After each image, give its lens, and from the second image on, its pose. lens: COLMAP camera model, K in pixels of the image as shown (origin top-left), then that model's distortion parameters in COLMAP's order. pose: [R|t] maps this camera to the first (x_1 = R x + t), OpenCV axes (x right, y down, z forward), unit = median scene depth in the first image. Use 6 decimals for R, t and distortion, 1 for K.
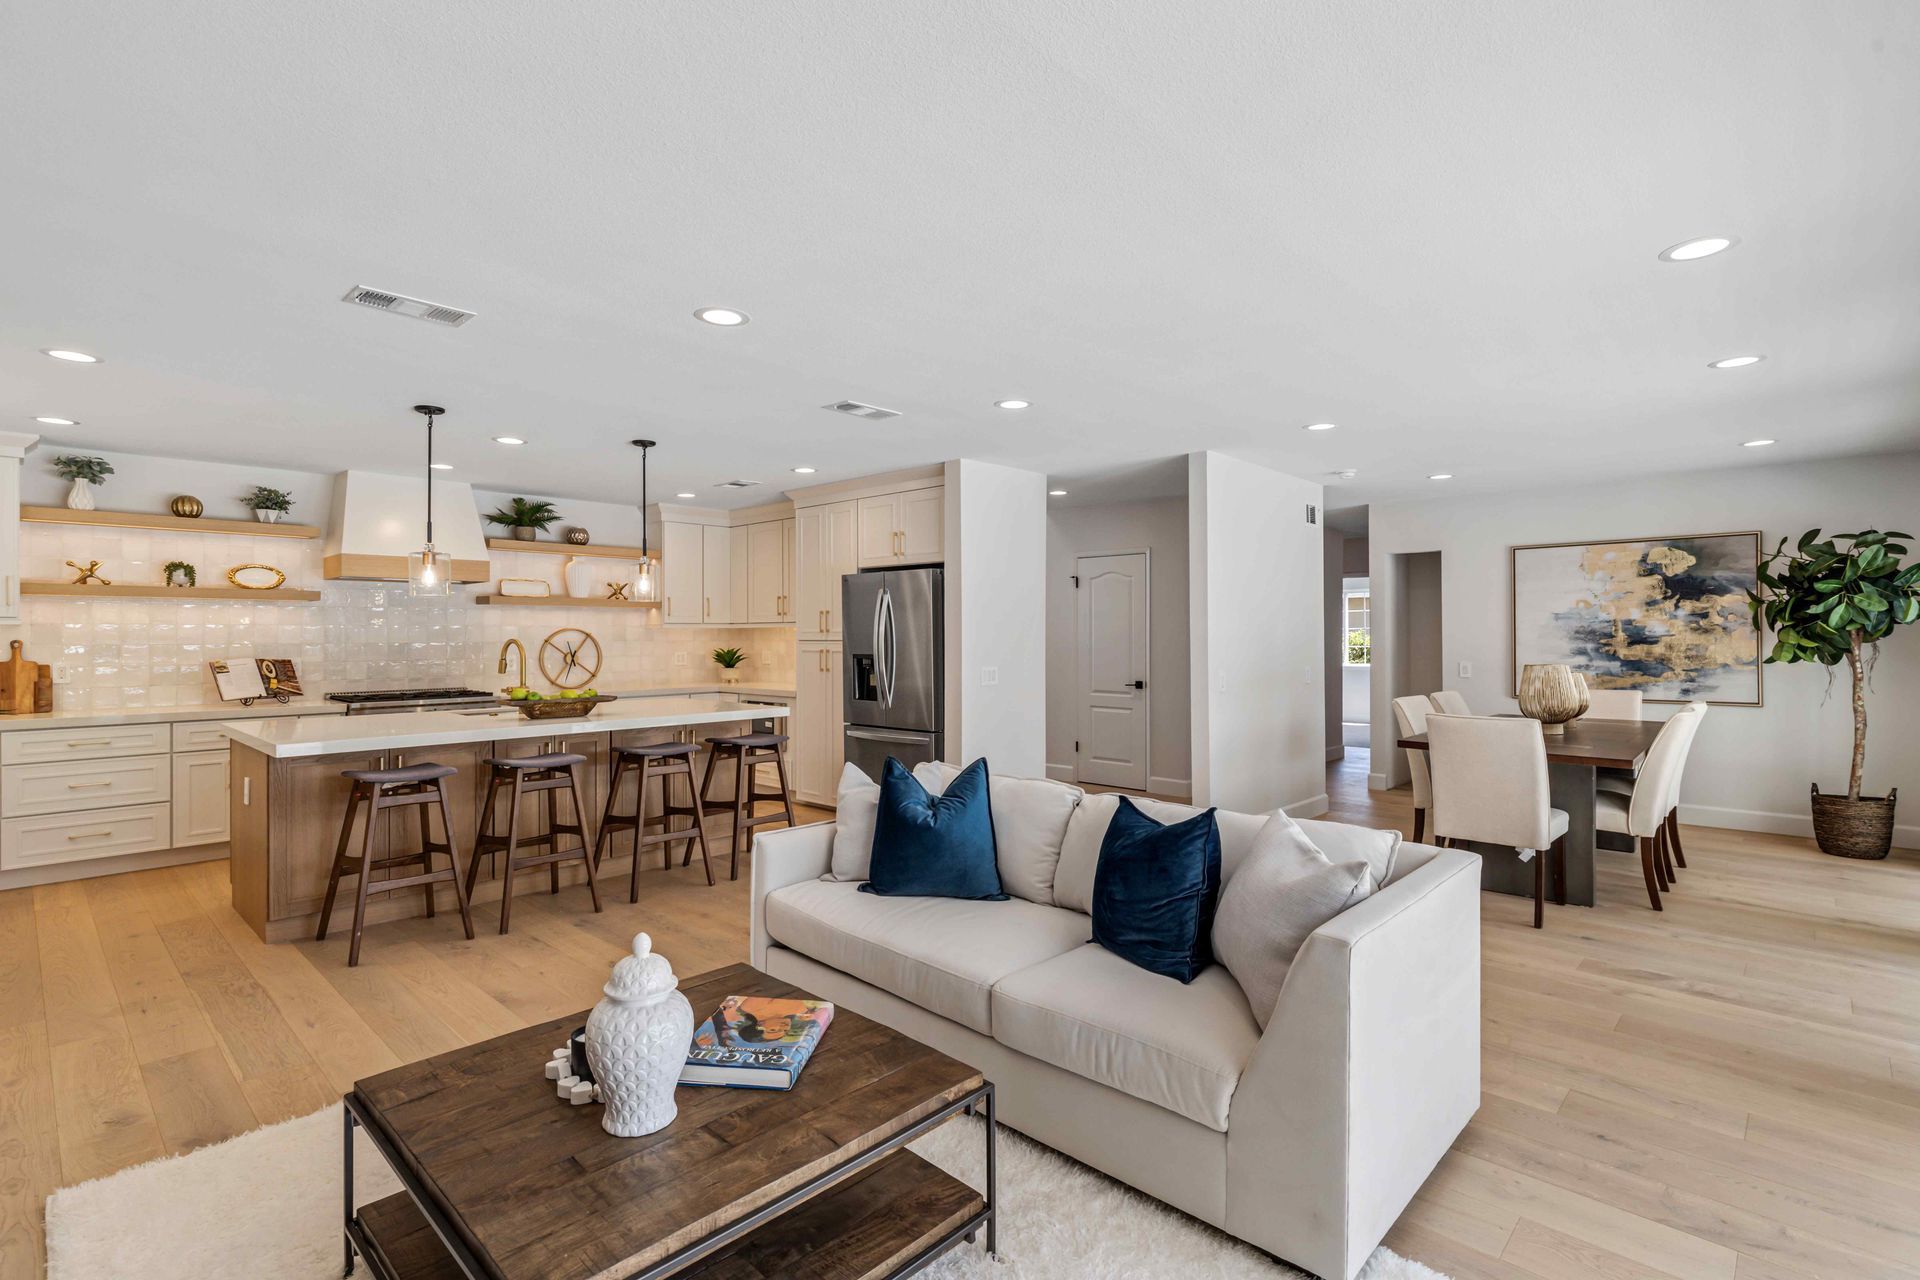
lens RADIAL K [[863.2, 0, 950.8], [0, 863.2, 633.5], [0, 0, 1]] dist [0.004259, -0.000655]
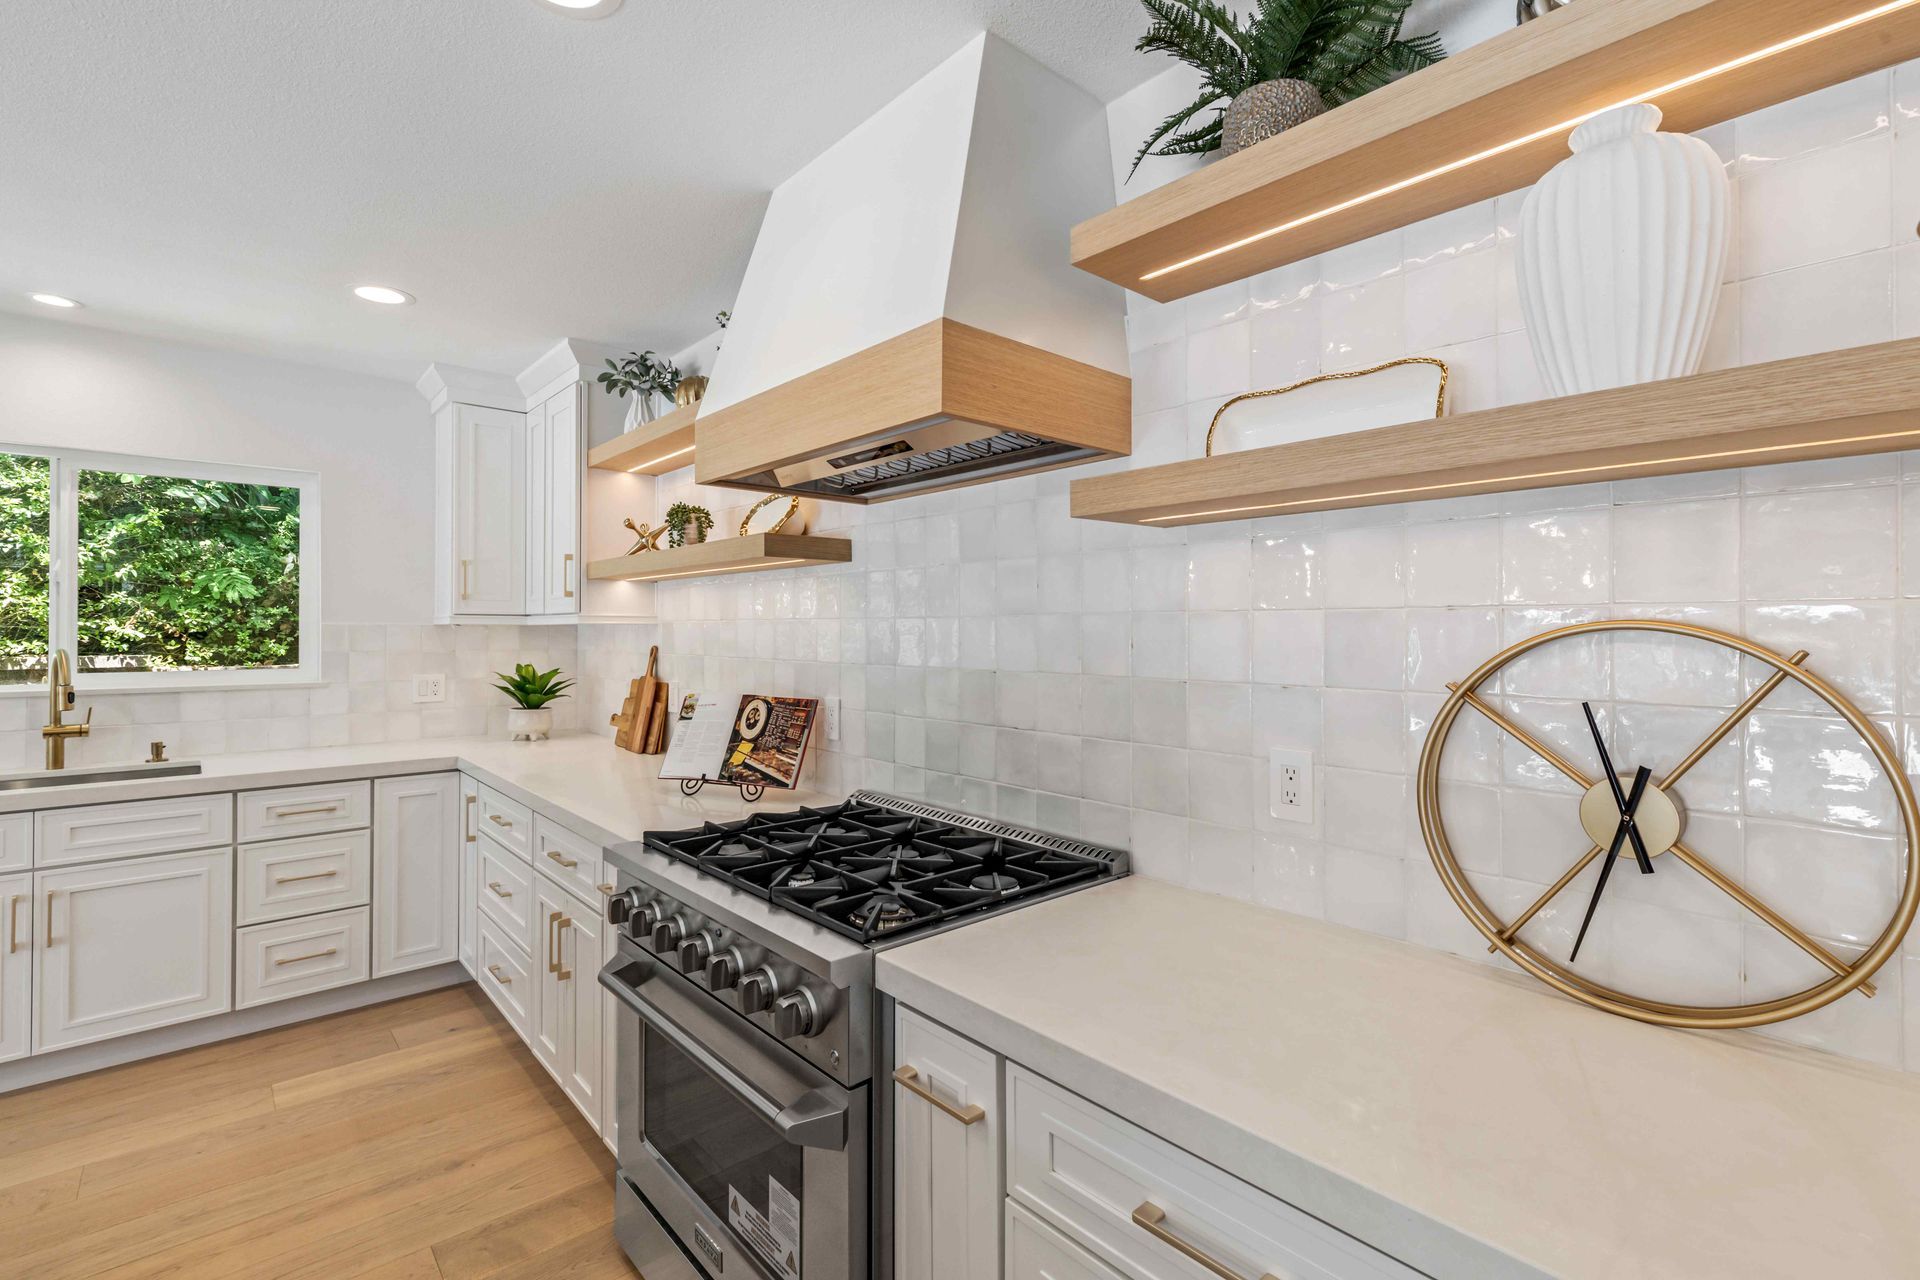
lens RADIAL K [[863.2, 0, 961.2], [0, 863.2, 625.6], [0, 0, 1]] dist [0.004259, -0.000655]
pose [[-0.083772, -0.003290, -0.996480, -0.292089], [0.000547, 0.999994, -0.003347, -0.004583], [0.996485, -0.000825, -0.083770, 0.950847]]
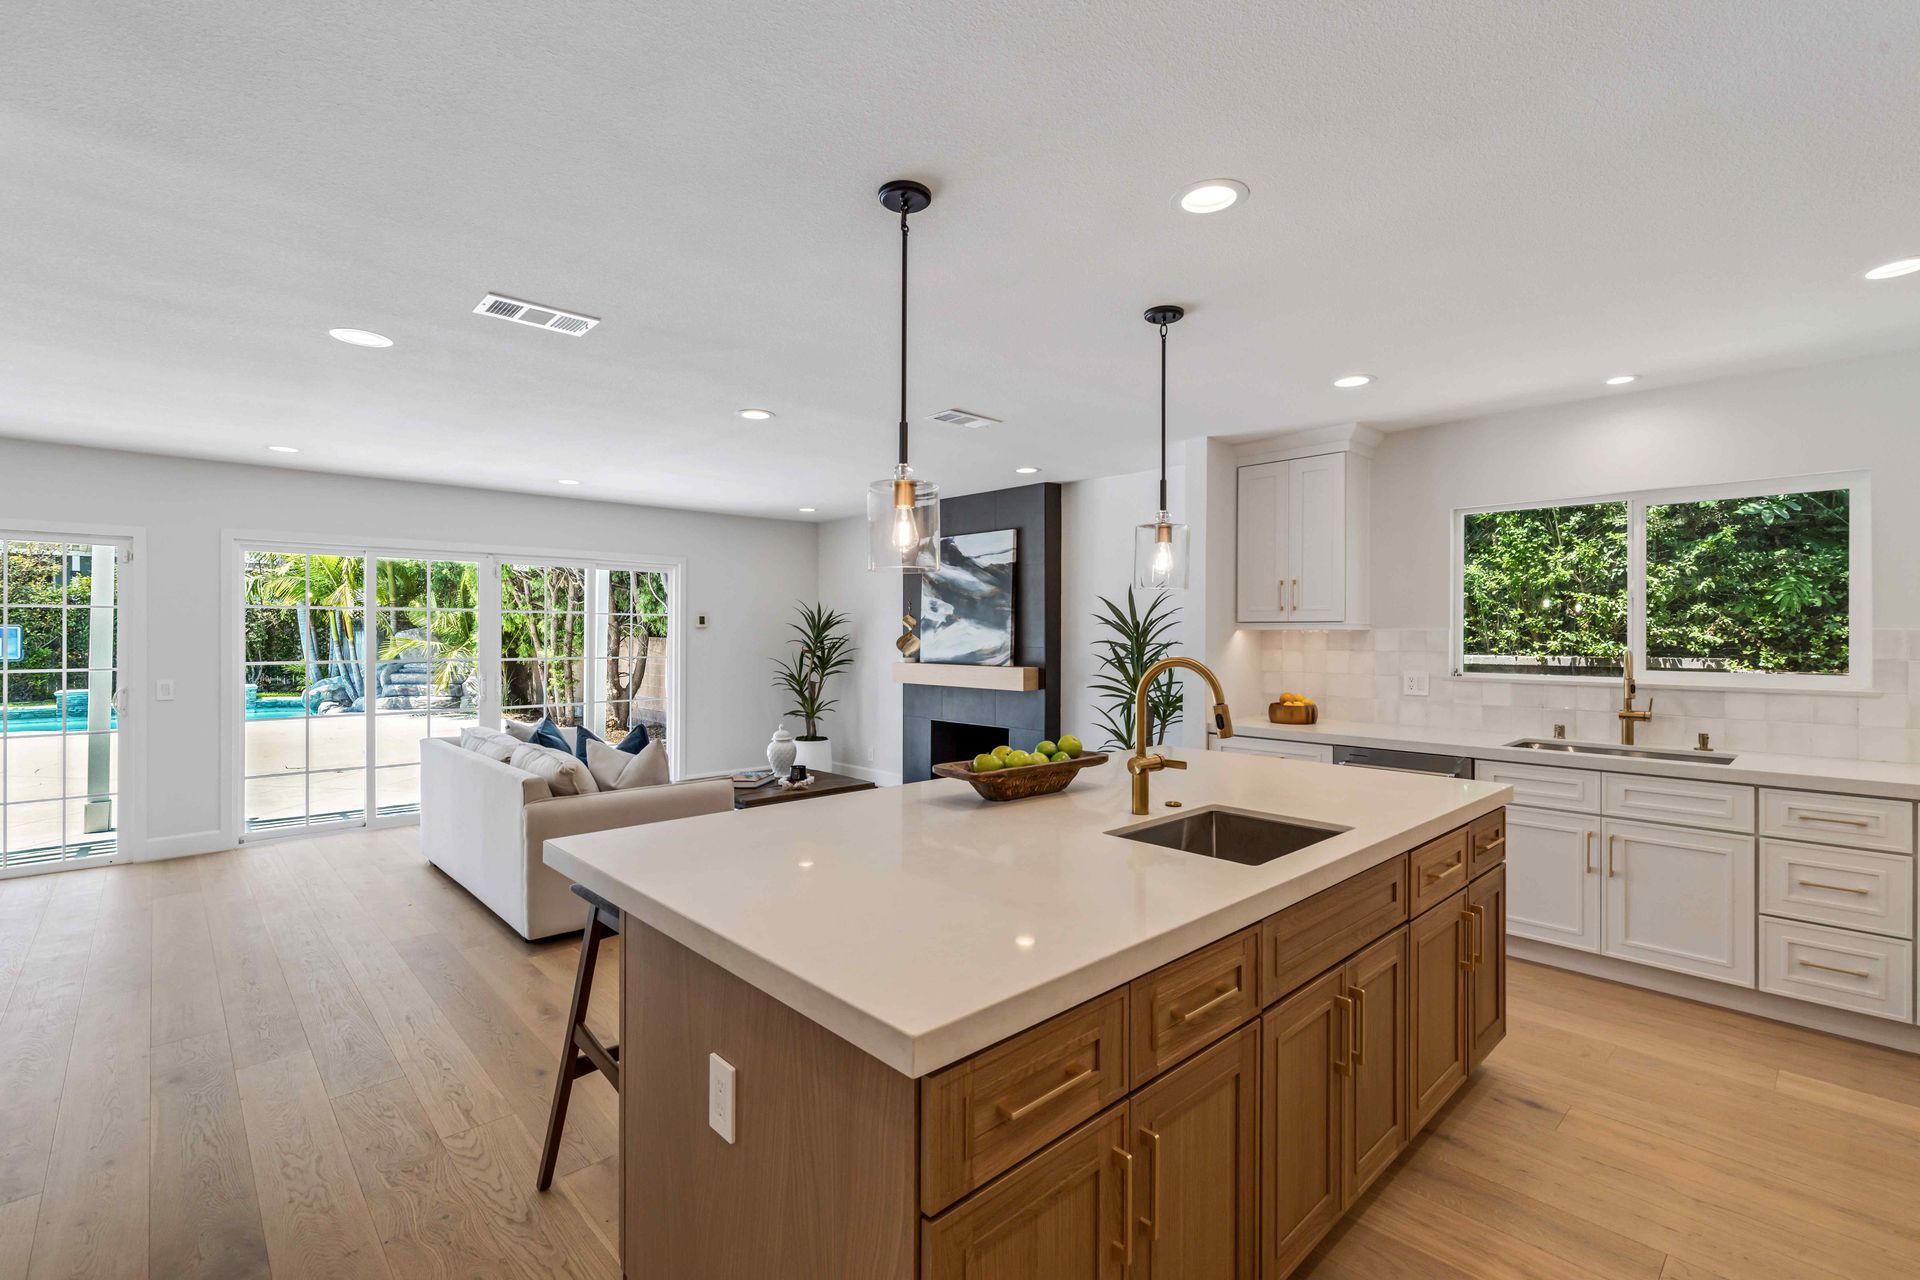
lens RADIAL K [[863.2, 0, 979.1], [0, 863.2, 631.2], [0, 0, 1]] dist [0.004259, -0.000655]
pose [[-0.999282, -0.001299, 0.037872, -0.293094], [-0.001444, 0.999992, -0.003815, -0.004199], [-0.037867, -0.003867, -0.999275, 1.032207]]
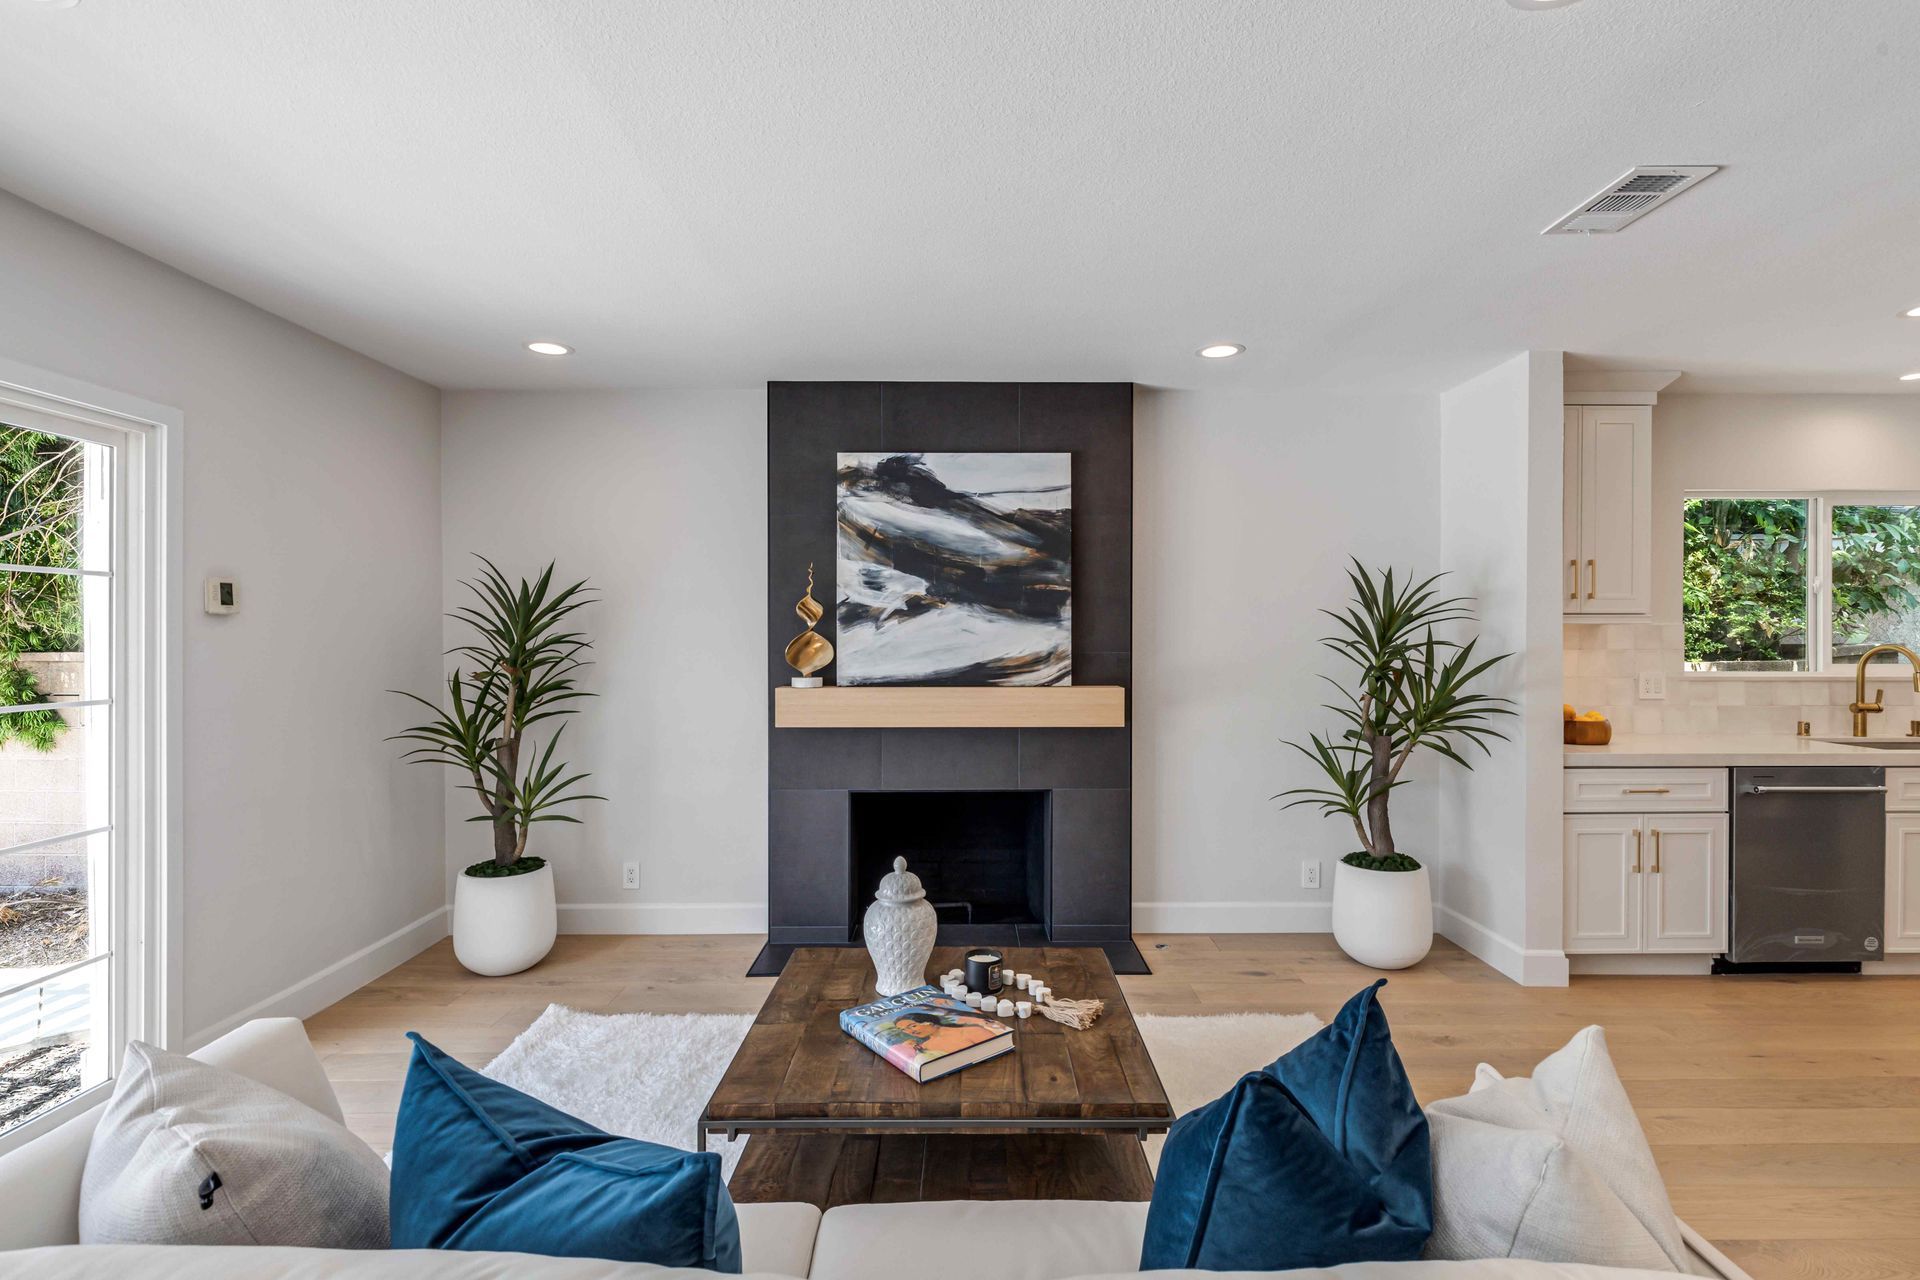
lens RADIAL K [[863.2, 0, 958.4], [0, 863.2, 643.0], [0, 0, 1]] dist [0.004259, -0.000655]
pose [[-0.718148, 0.006715, -0.695858, 0.136432], [0.002531, 0.999972, 0.007038, -0.000950], [0.695885, 0.003293, -0.718145, 0.452880]]
